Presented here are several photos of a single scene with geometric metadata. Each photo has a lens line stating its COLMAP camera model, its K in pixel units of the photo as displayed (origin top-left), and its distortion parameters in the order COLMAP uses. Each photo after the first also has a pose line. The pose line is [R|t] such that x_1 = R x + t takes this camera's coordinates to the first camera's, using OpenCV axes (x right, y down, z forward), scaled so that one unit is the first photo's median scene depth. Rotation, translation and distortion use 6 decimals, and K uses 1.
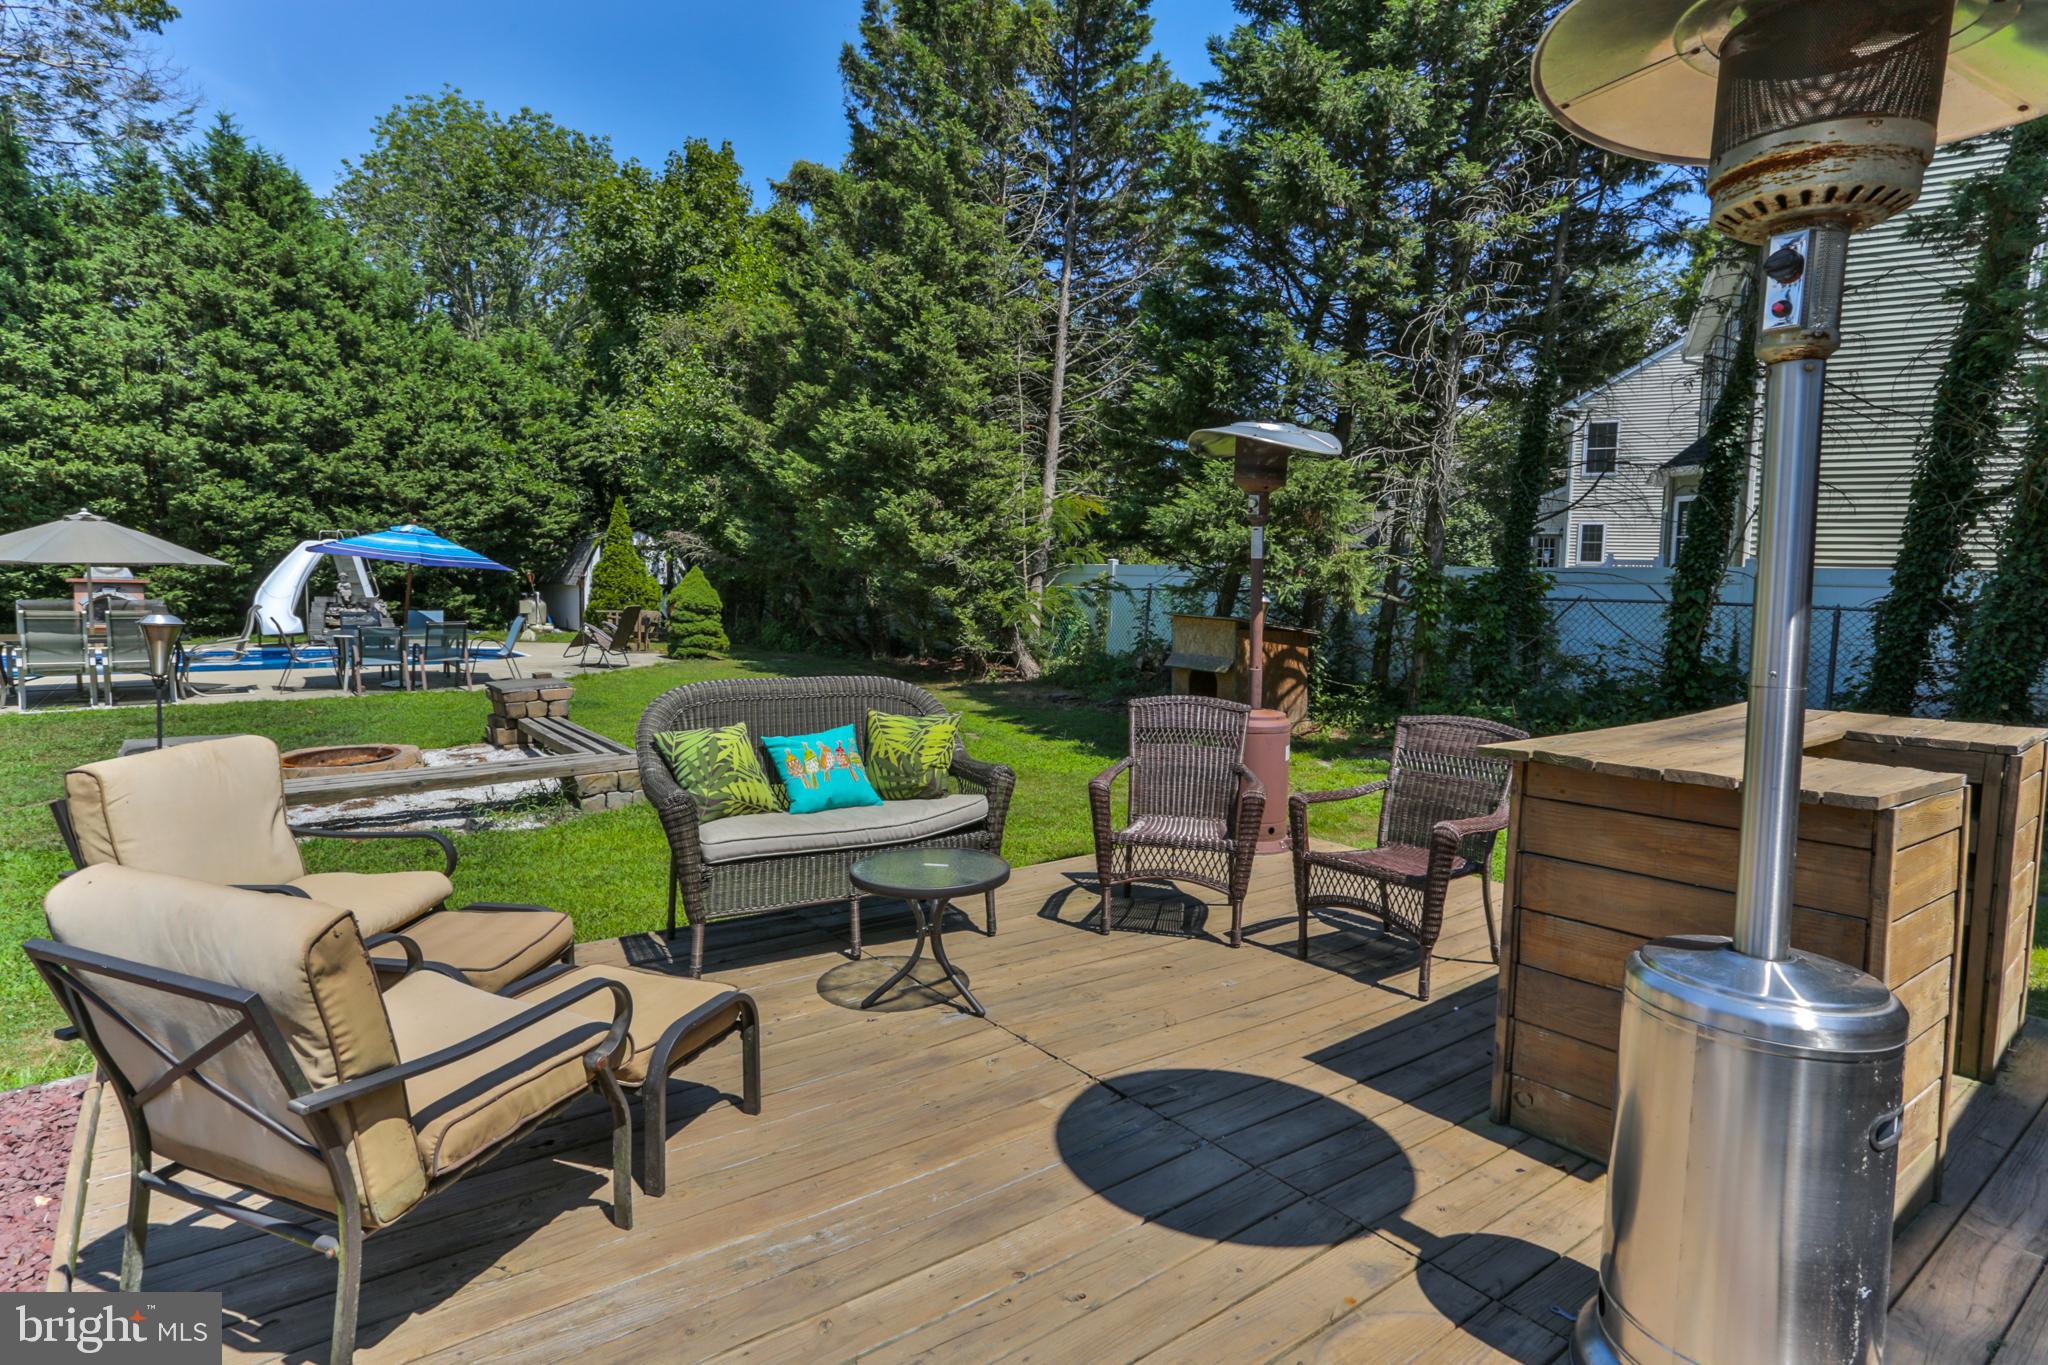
lens RADIAL K [[1127.5, 0, 1054.4], [0, 1127.5, 680.1], [0, 0, 1]] dist [-0.052689, 0.040139]
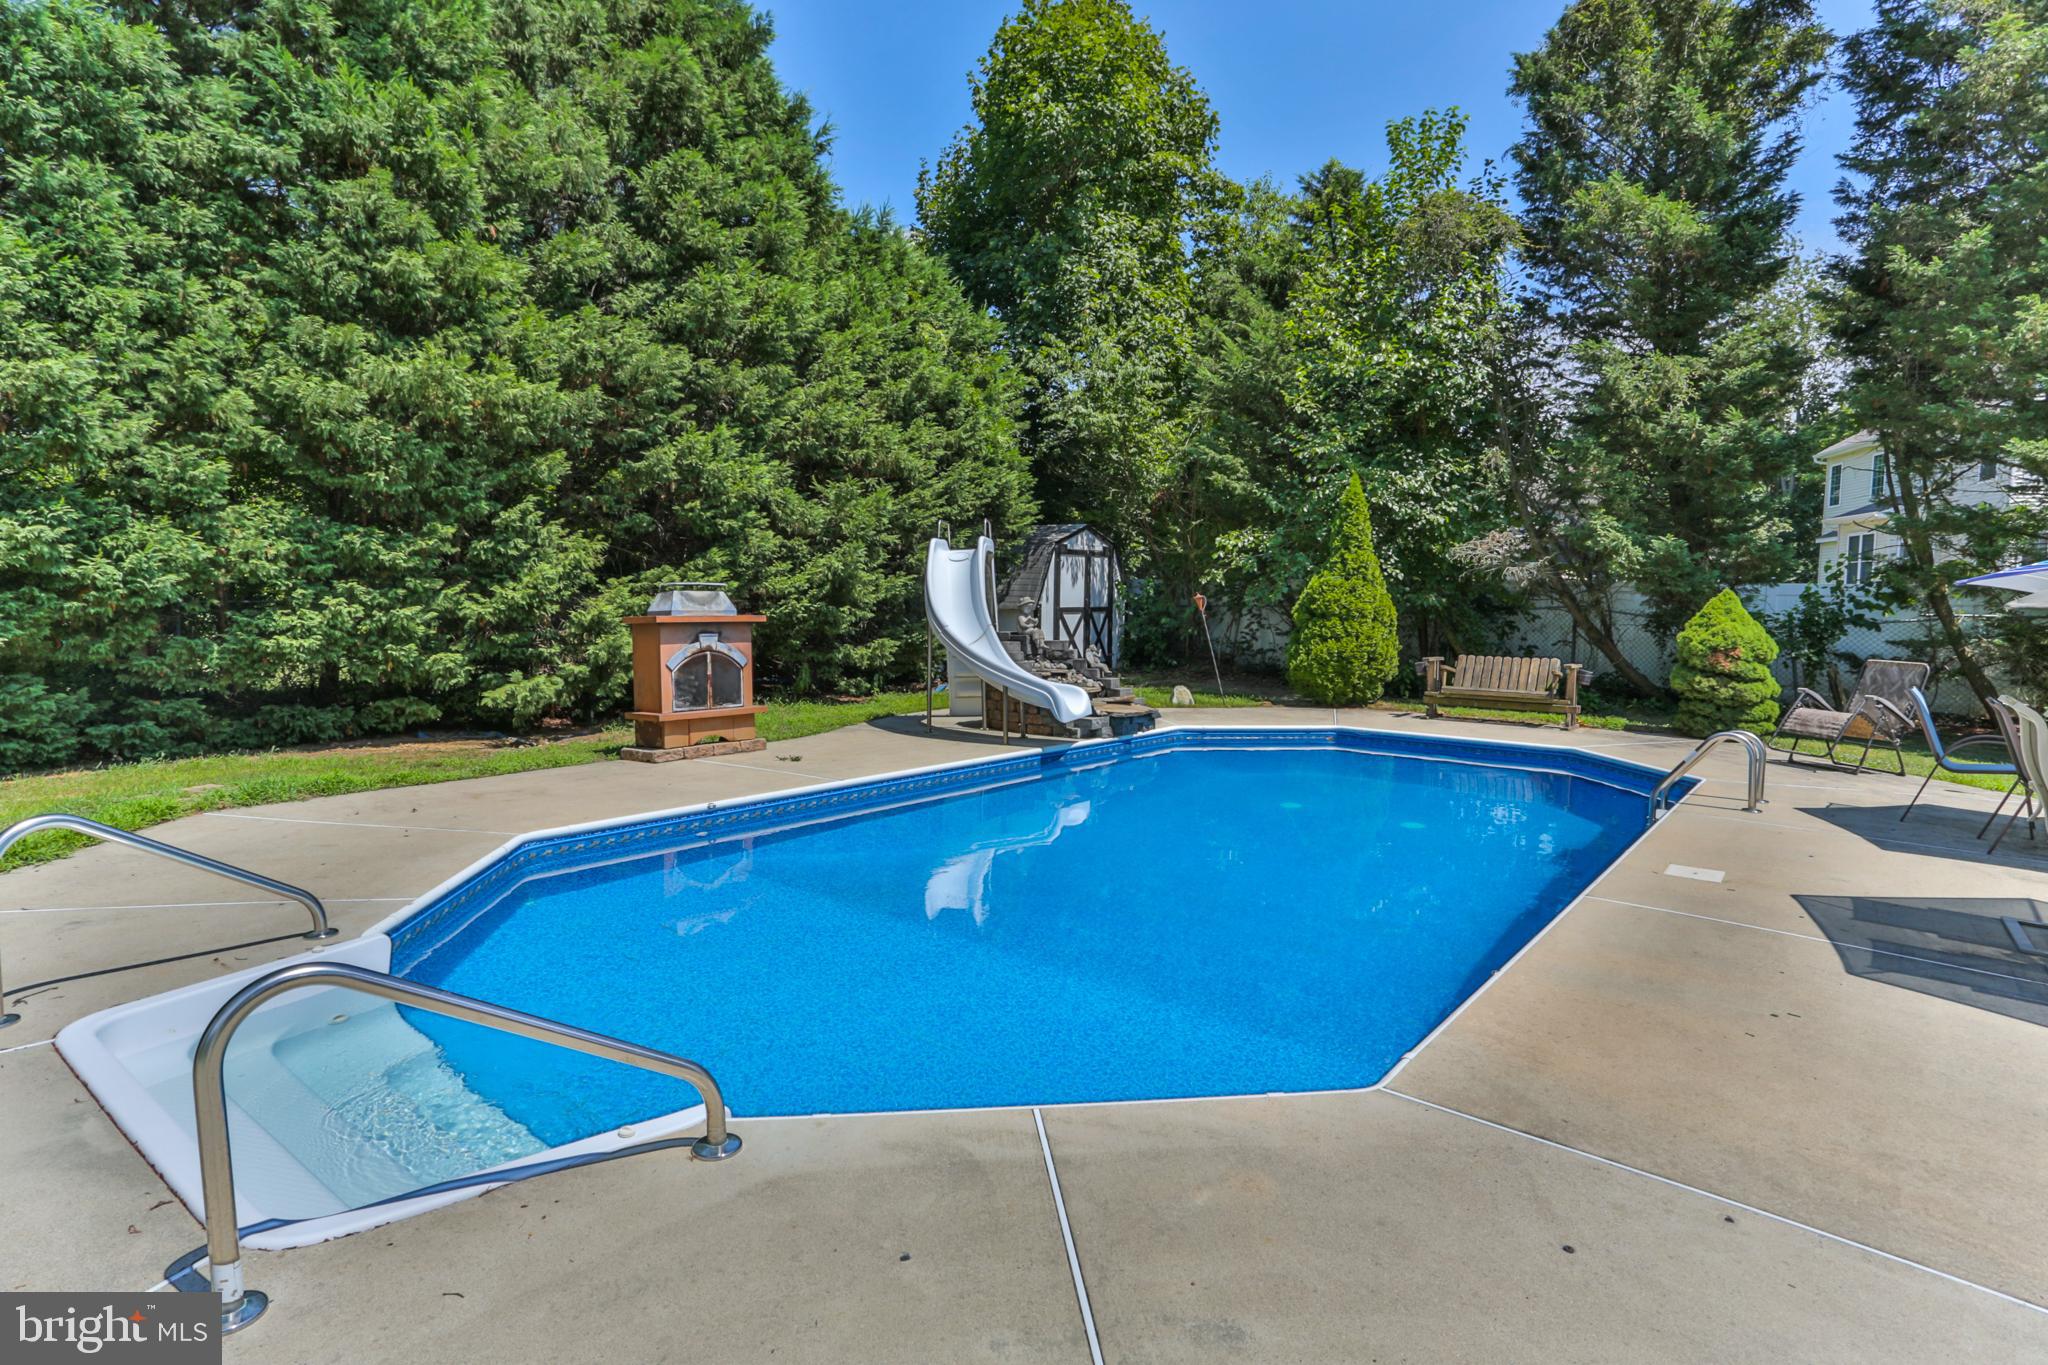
lens RADIAL K [[1127.5, 0, 1054.4], [0, 1127.5, 680.1], [0, 0, 1]] dist [-0.052689, 0.040139]
pose [[0.970867, -0.034393, 0.237139, -0.707801], [0.035811, 0.999357, -0.001670, -0.048844], [-0.236929, 0.010114, 0.971474, 0.422770]]
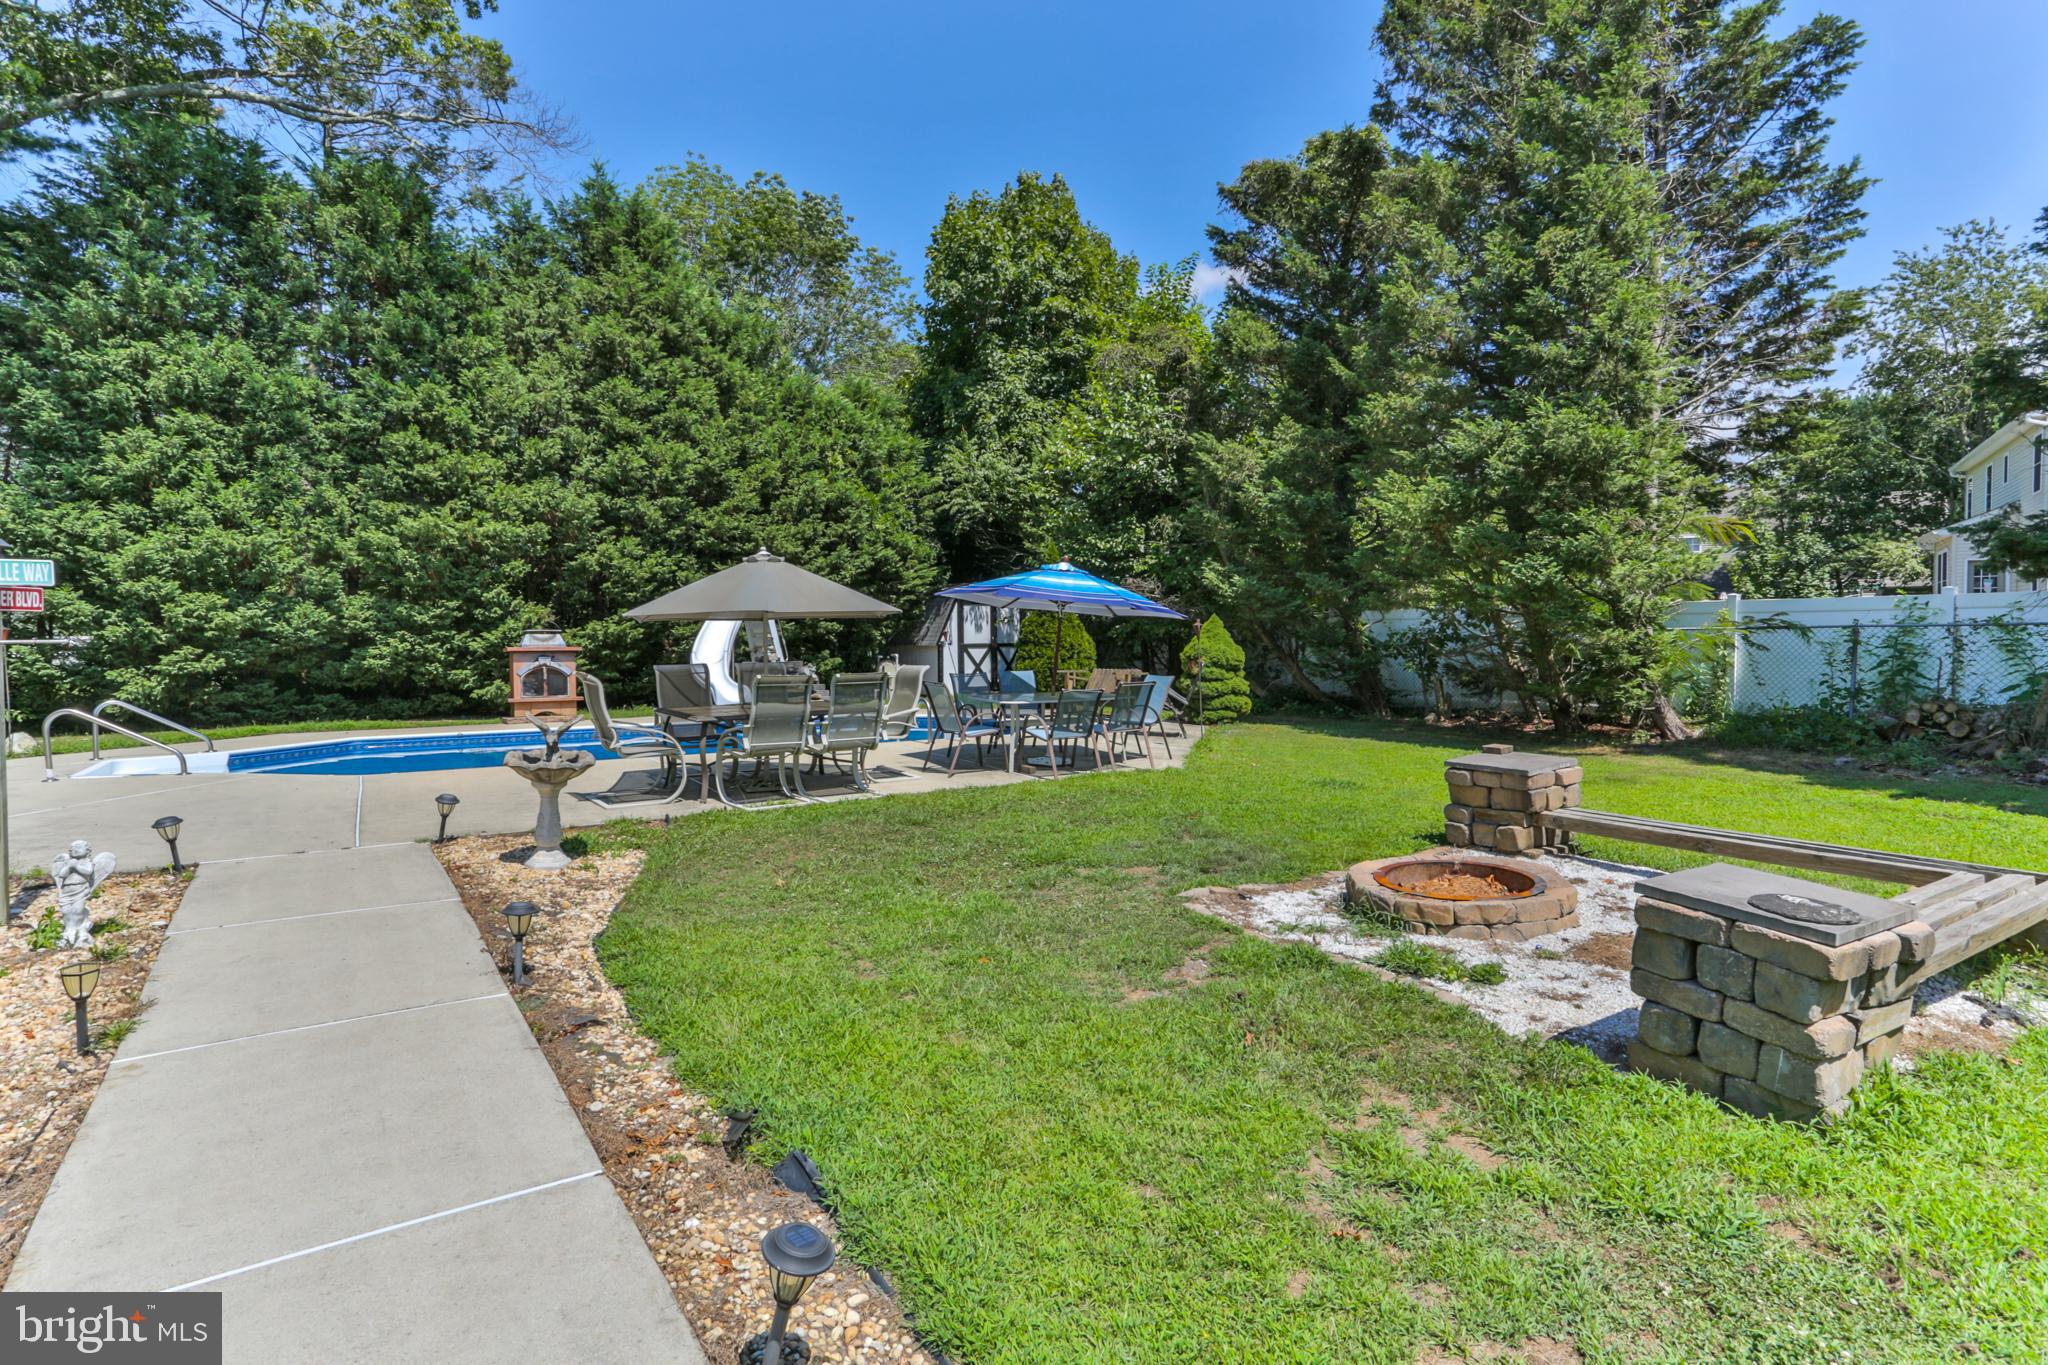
lens RADIAL K [[1091.6, 0, 1024.0], [0, 1091.6, 682.5], [0, 0, 1]] dist [-0.067080, 0.052049]
pose [[0.996321, -0.022847, -0.082595, -0.337705], [0.018989, 0.998705, -0.047199, -0.011694], [0.083567, 0.045457, 0.995465, 0.137672]]
